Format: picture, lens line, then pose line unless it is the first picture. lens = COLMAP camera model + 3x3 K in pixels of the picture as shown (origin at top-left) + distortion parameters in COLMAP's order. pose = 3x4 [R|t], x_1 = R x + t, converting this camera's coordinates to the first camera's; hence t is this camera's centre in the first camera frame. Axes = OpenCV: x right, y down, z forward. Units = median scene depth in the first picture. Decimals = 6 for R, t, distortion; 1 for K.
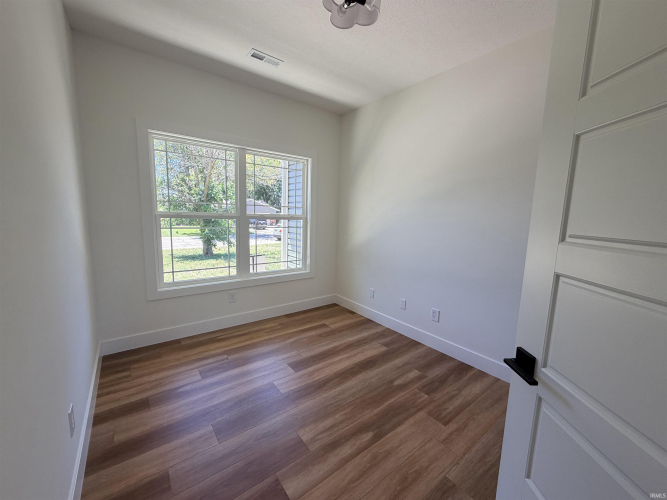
lens RADIAL K [[266.6, 0, 331.3], [0, 266.6, 252.1], [0, 0, 1]] dist [-0.016873, -0.000011]
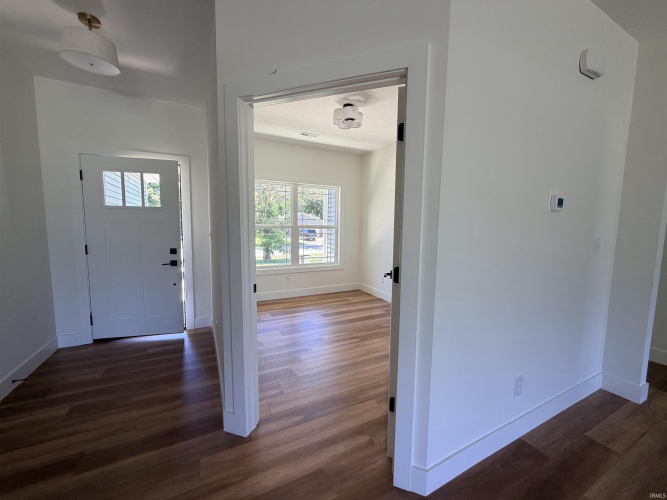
lens RADIAL K [[265.1, 0, 331.4], [0, 265.1, 249.4], [0, 0, 1]] dist [-0.001563, 0.000001]
pose [[0.983403, -0.000648, -0.181434, 0.150823], [-0.009368, 0.998478, -0.054344, 0.077739], [0.181193, 0.055141, 0.981900, -0.460610]]
